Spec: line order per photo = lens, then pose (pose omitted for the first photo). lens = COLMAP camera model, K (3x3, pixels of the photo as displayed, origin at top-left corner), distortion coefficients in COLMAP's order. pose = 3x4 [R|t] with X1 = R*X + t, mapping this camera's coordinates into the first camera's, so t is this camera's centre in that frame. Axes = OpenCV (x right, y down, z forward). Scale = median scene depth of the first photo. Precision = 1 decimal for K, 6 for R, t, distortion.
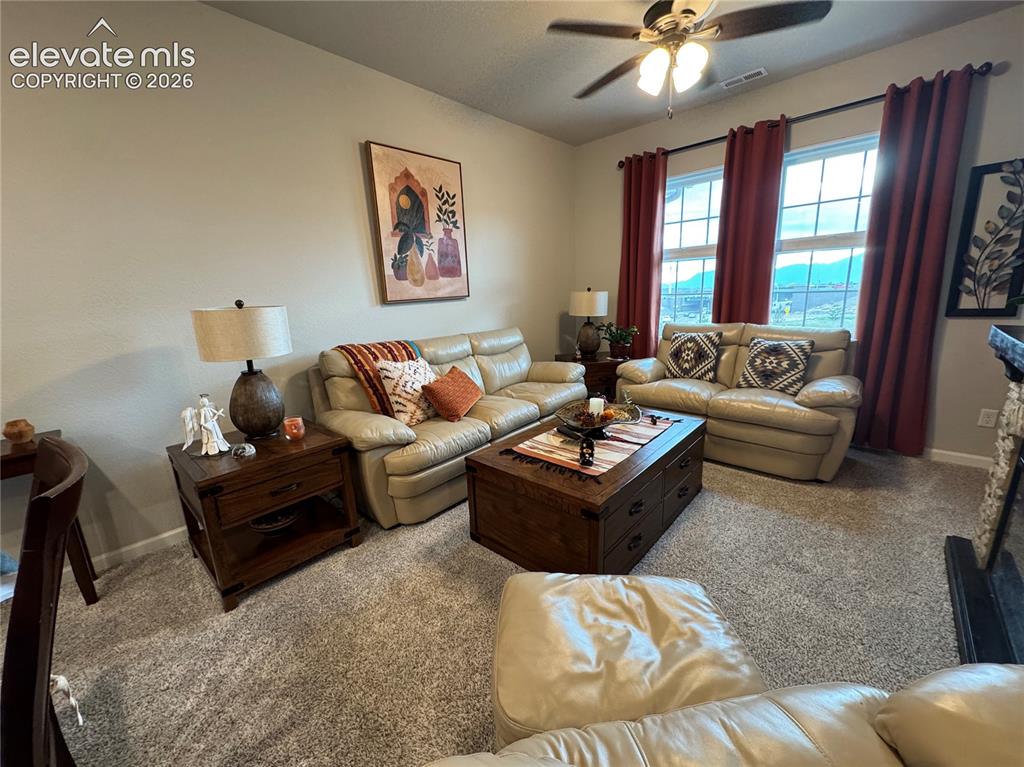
lens RADIAL K [[406.6, 0, 513.0], [0, 406.6, 382.2], [0, 0, 1]] dist [-0.002156, -0.000194]
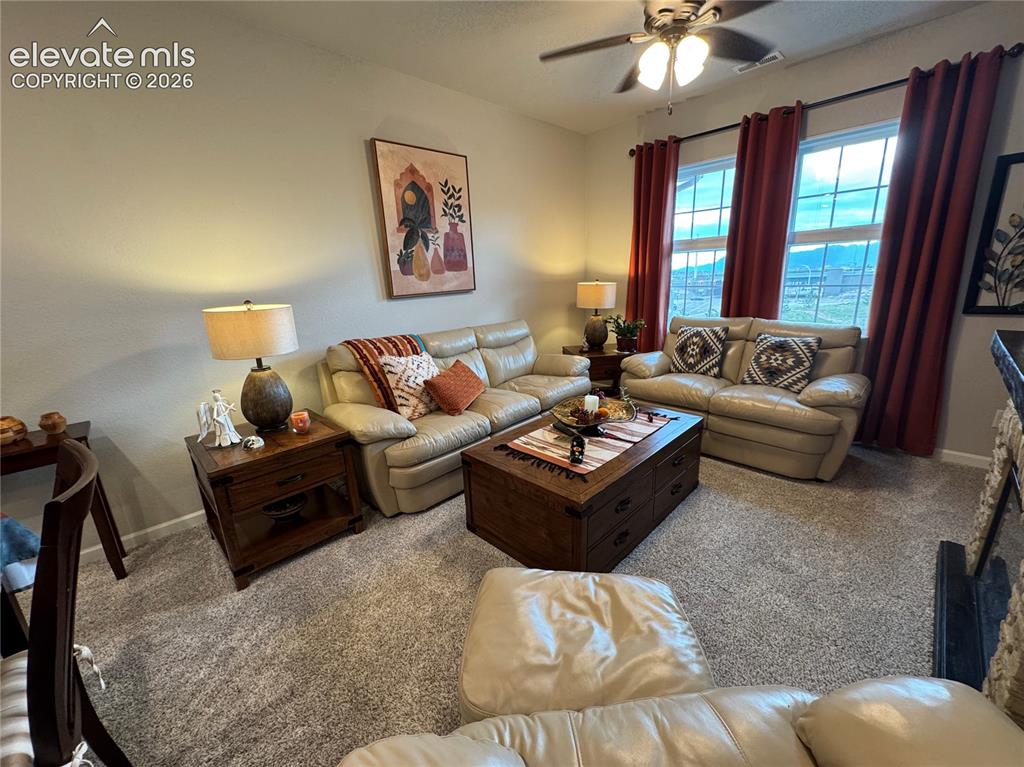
lens RADIAL K [[406.6, 0, 512.8], [0, 406.6, 382.6], [0, 0, 1]] dist [-0.002156, -0.000194]
pose [[0.998777, 0.011440, -0.048104, 0.048963], [-0.009545, 0.999177, 0.039422, -0.027662], [0.048515, -0.038915, 0.998064, -0.020052]]
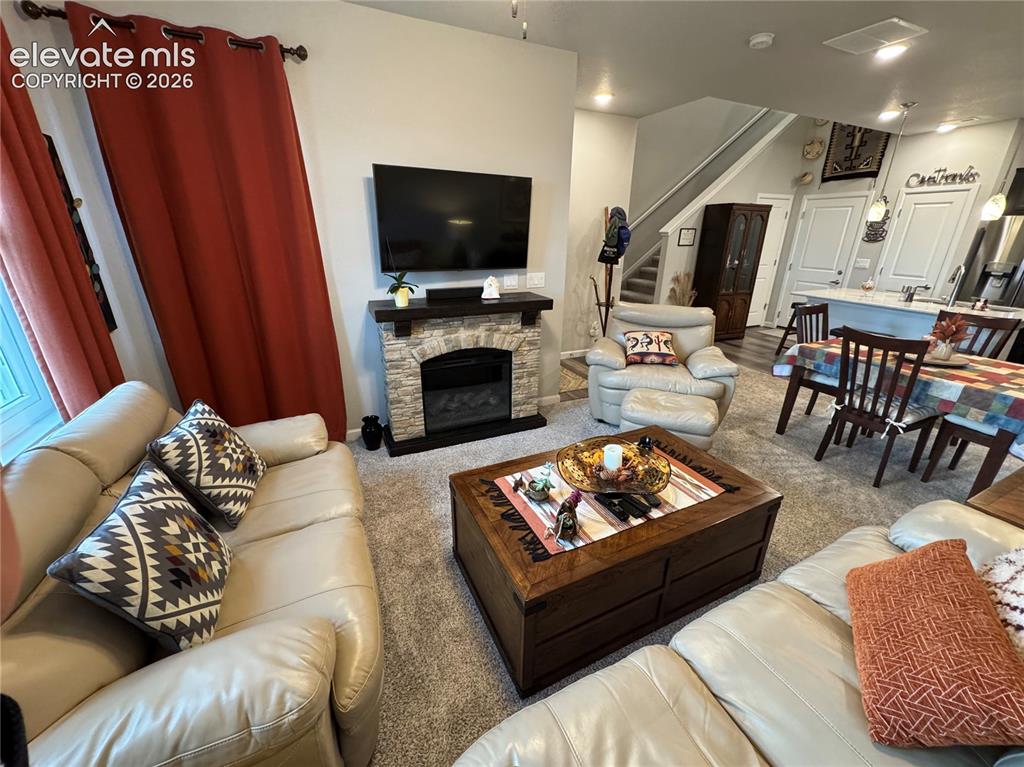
lens RADIAL K [[406.6, 0, 513.0], [0, 406.6, 384.0], [0, 0, 1]] dist [-0.002156, -0.000194]
pose [[-0.924557, -0.110449, 0.364685, 0.098656], [0.105213, 0.845865, 0.522917, -0.415402], [-0.366230, 0.521836, -0.770430, 1.370940]]
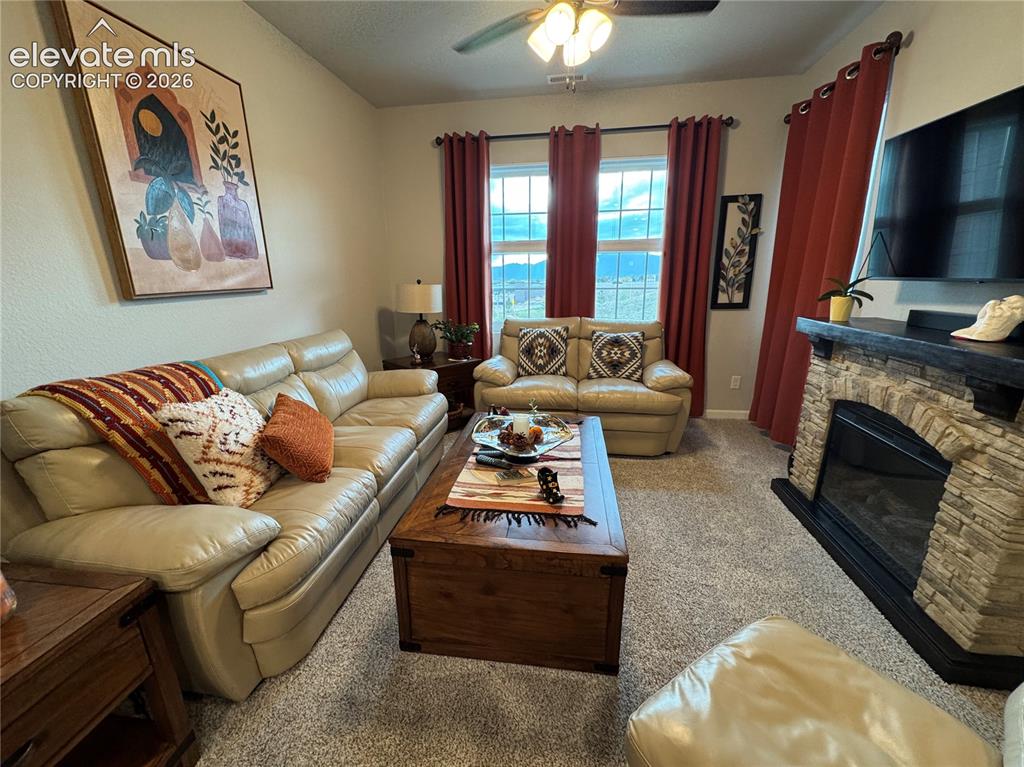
lens RADIAL K [[406.6, 0, 514.2], [0, 406.6, 382.5], [0, 0, 1]] dist [-0.002156, -0.000194]
pose [[0.827295, -0.113094, 0.550265, -0.220425], [0.102564, 0.993470, 0.049985, -0.059170], [-0.552325, 0.015085, 0.833492, 0.267542]]
